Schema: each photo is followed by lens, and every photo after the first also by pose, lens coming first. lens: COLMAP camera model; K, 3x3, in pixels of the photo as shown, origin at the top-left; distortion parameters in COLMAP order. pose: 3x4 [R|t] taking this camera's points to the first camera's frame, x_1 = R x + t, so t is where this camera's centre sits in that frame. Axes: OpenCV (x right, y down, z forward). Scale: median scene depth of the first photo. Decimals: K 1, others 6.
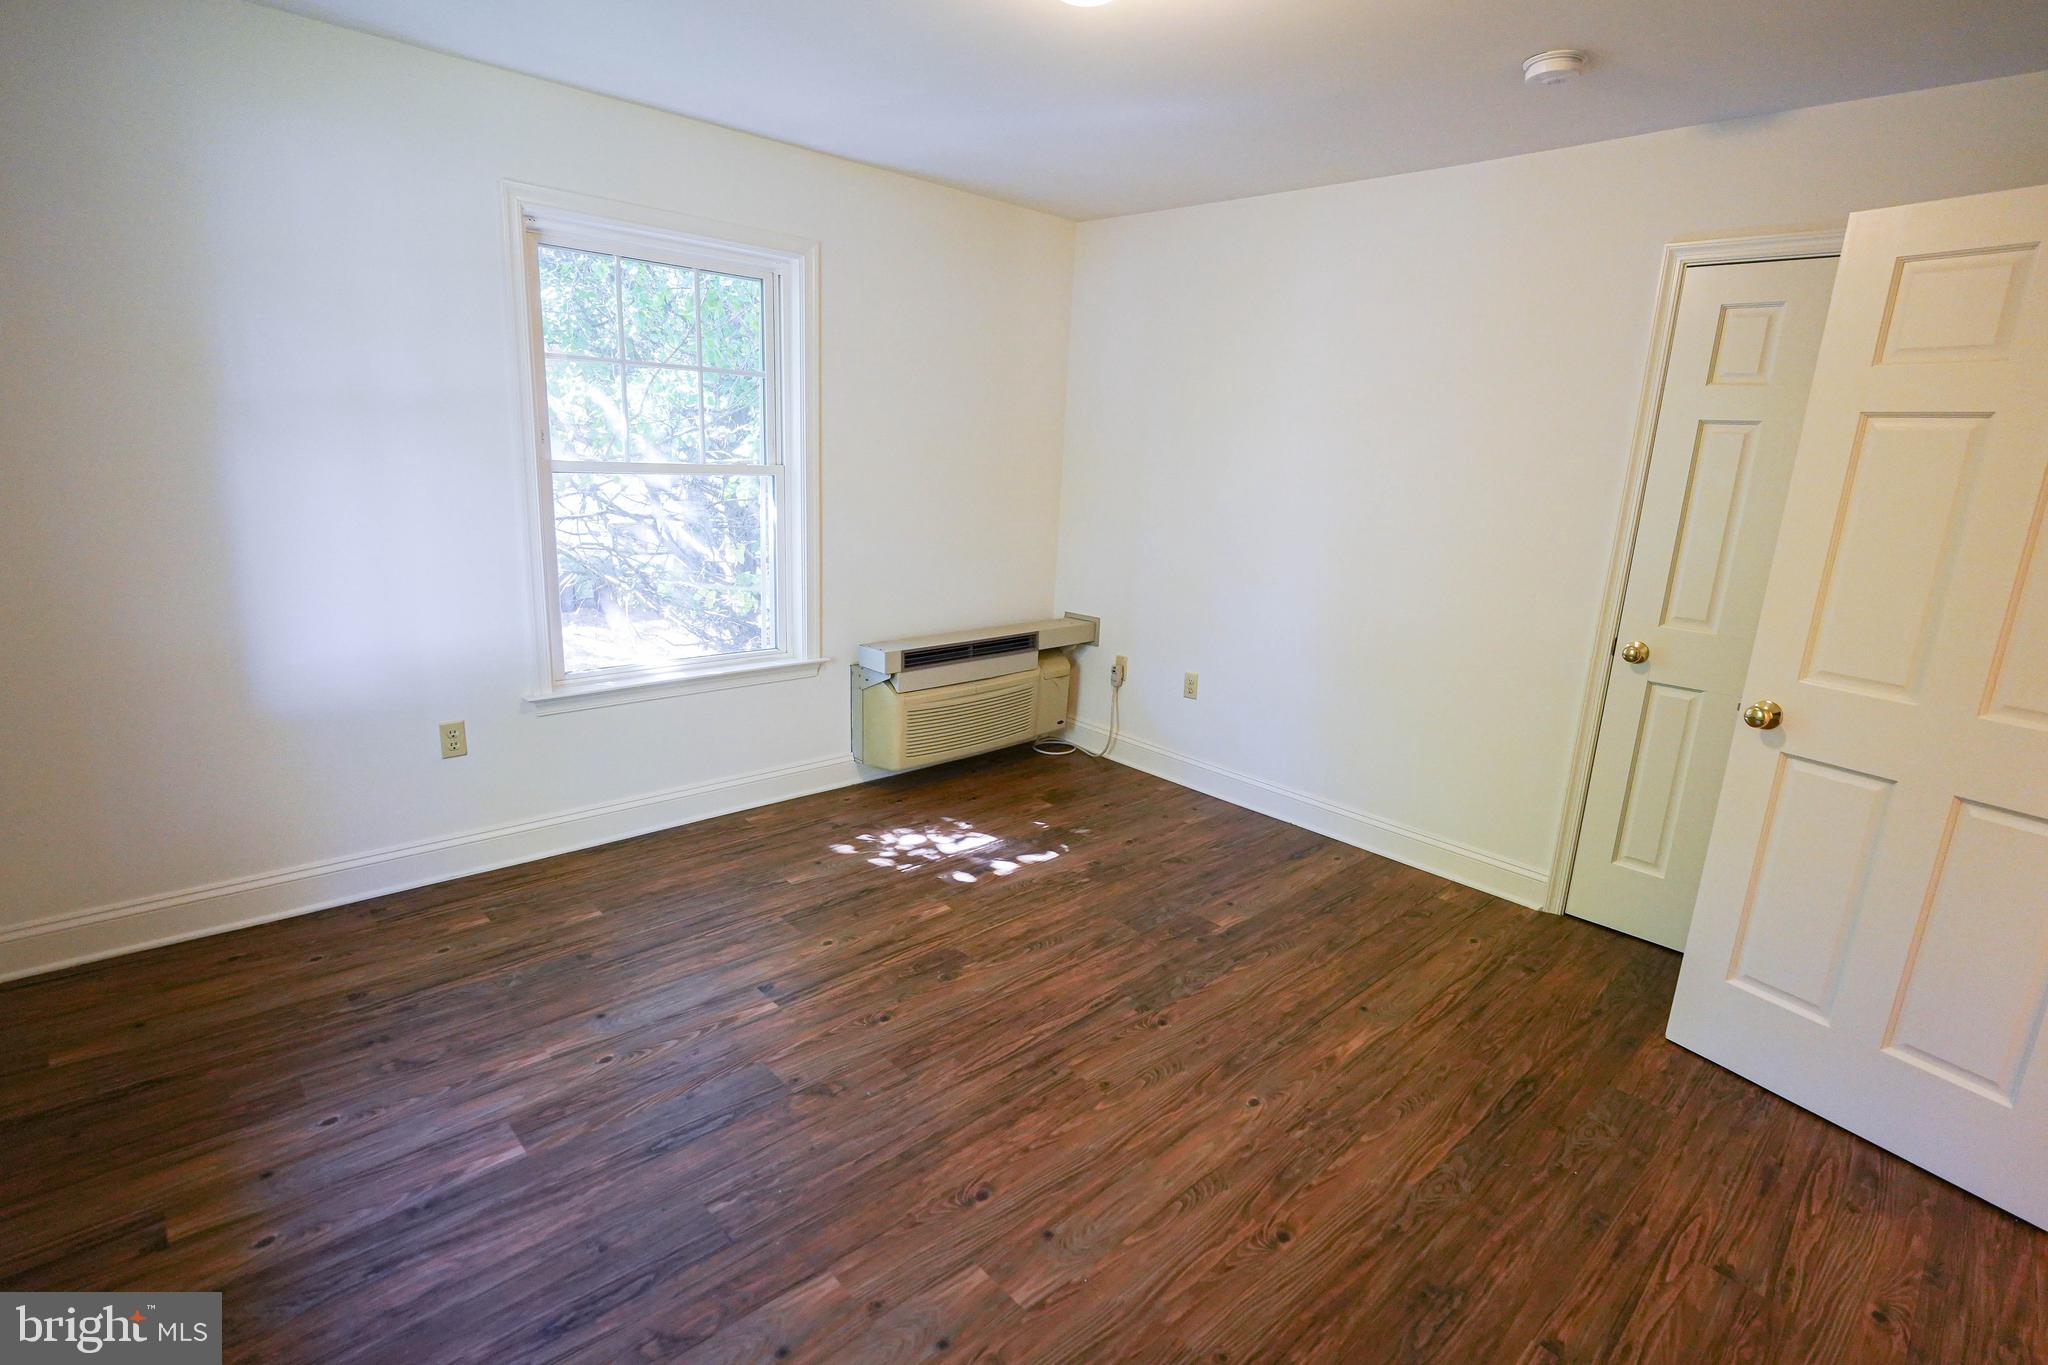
lens RADIAL K [[981.9, 0, 1024.0], [0, 981.9, 682.5], [0, 0, 1]] dist [-0.011832, -0.000135]
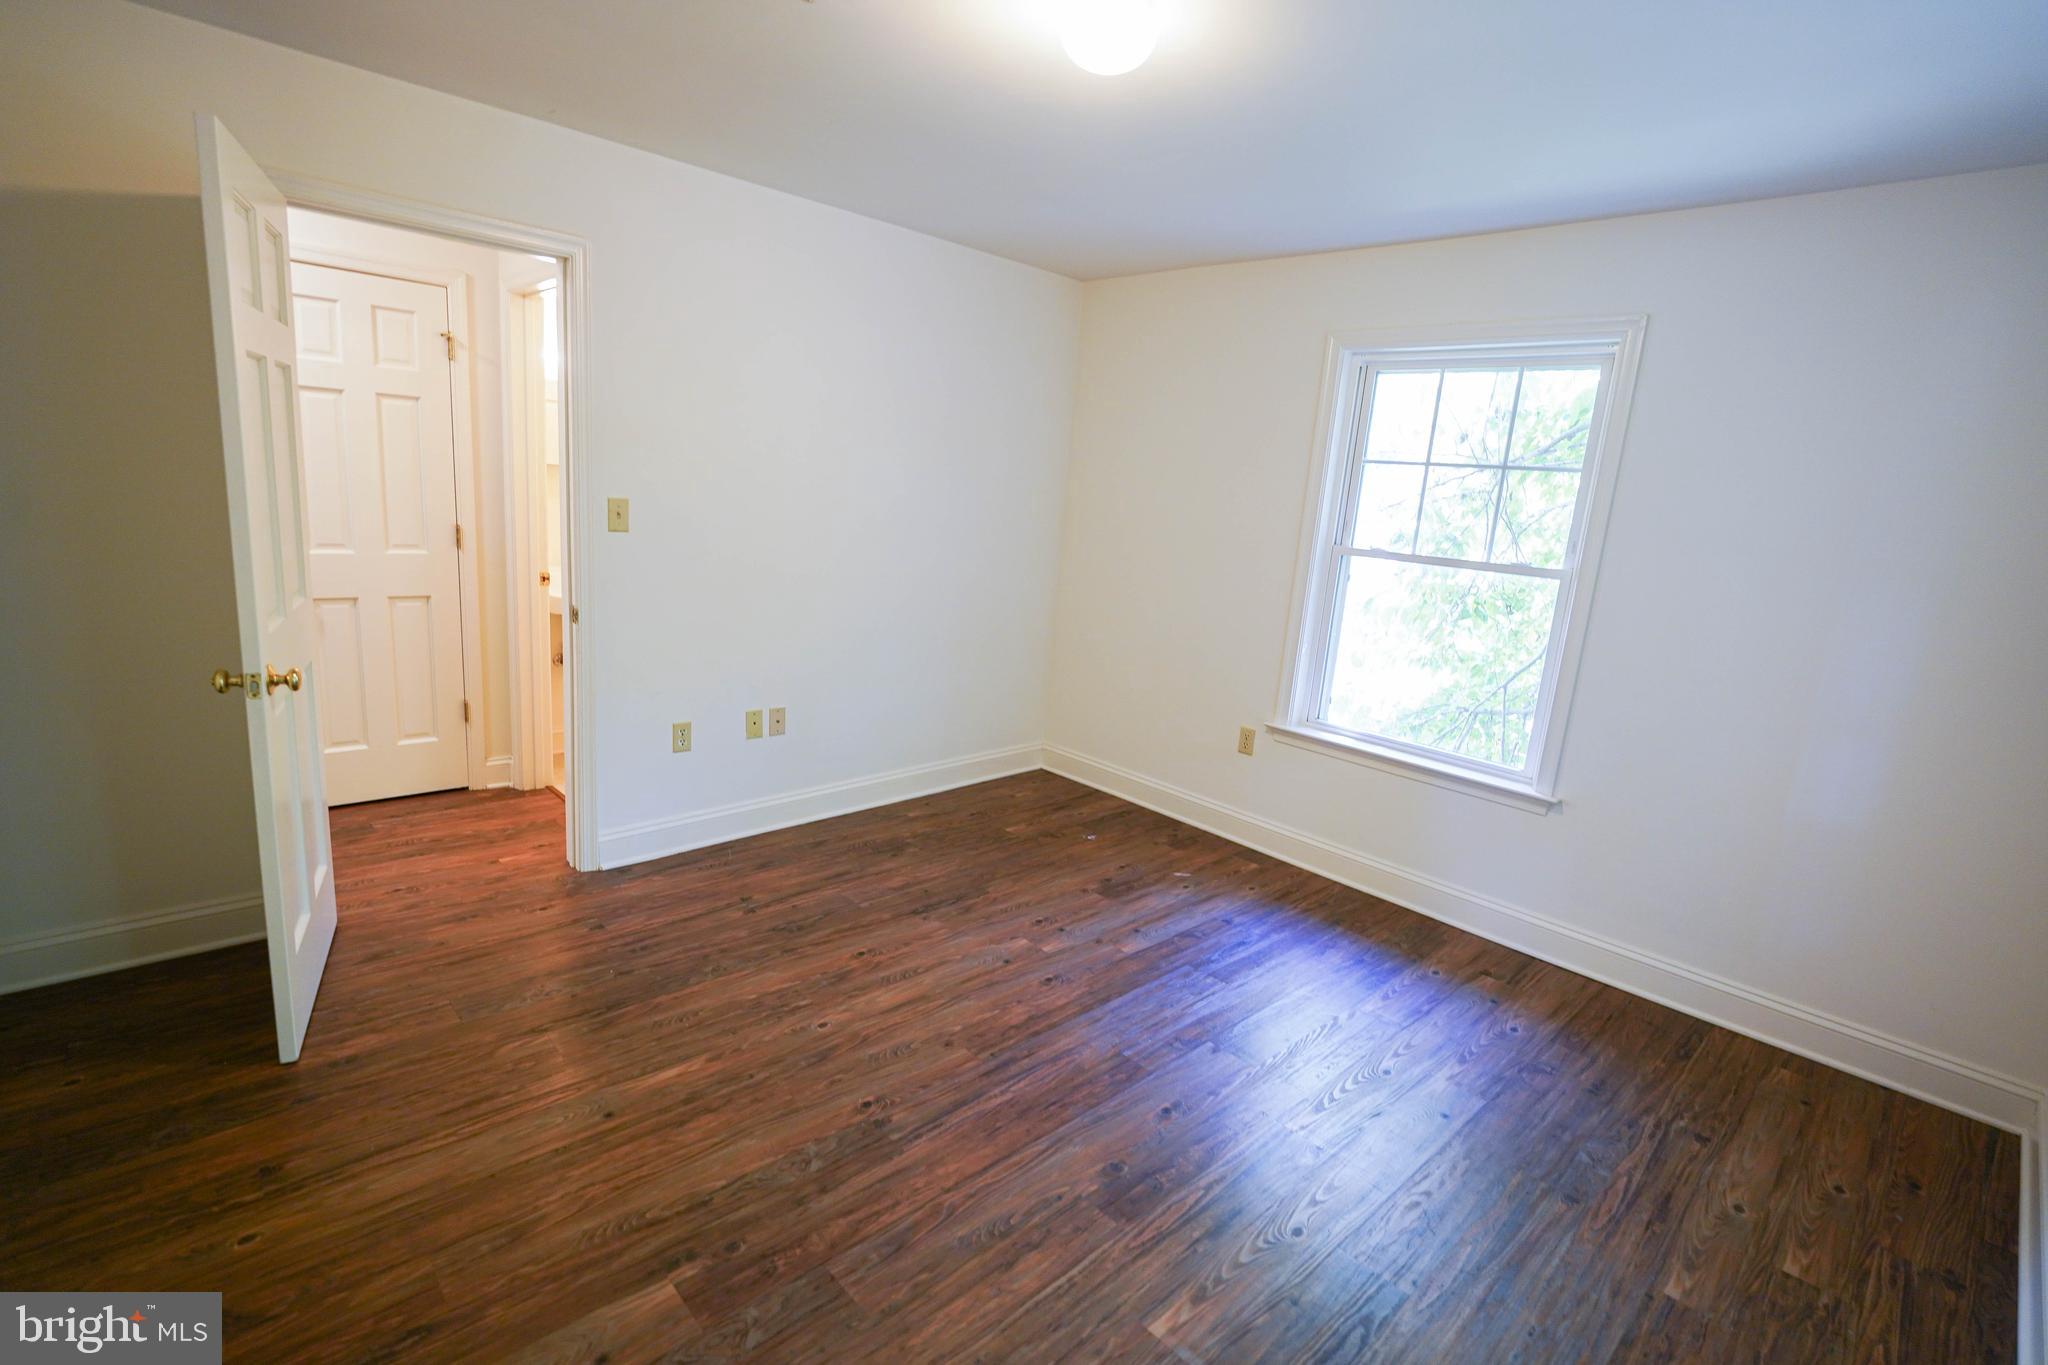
lens RADIAL K [[950.3, 0, 1024.0], [0, 950.3, 682.5], [0, 0, 1]] dist [-0.003375, -0.000367]
pose [[-0.991818, -0.125687, -0.022355, 0.064768], [-0.122953, 0.893377, 0.432158, -0.392780], [-0.034345, 0.431371, -0.901521, 1.594529]]
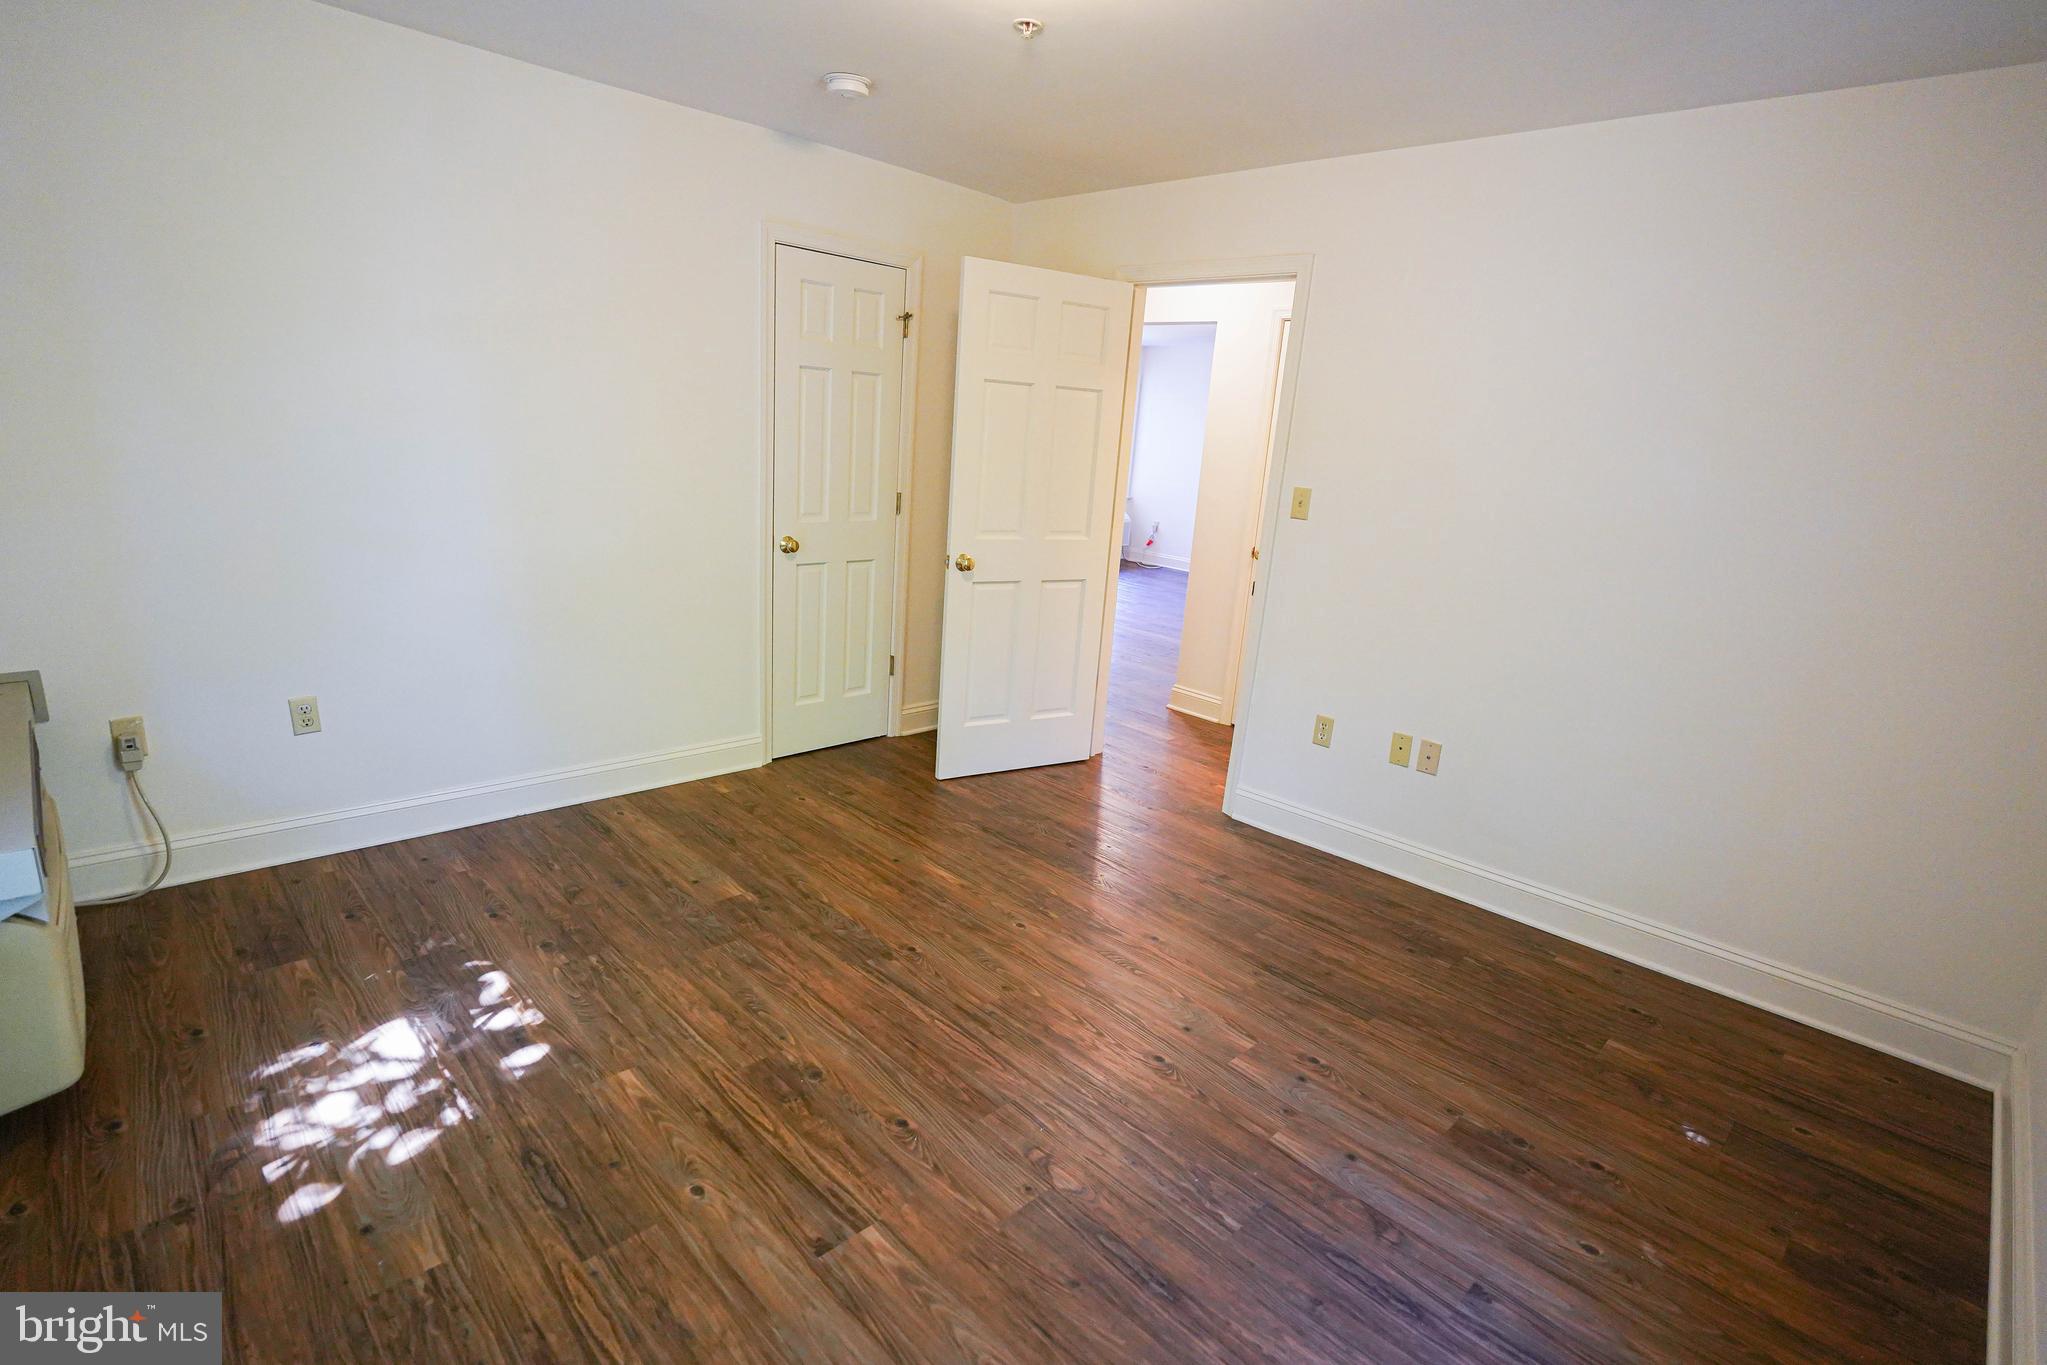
lens RADIAL K [[979.3, 0, 1023.5], [0, 979.3, 682.5], [0, 0, 1]] dist [-0.009611, 0.000590]
pose [[-0.014052, -0.301323, 0.953418, -0.788596], [0.165546, 0.939652, 0.299413, -0.228366], [-0.986102, 0.162042, 0.036679, 0.779567]]
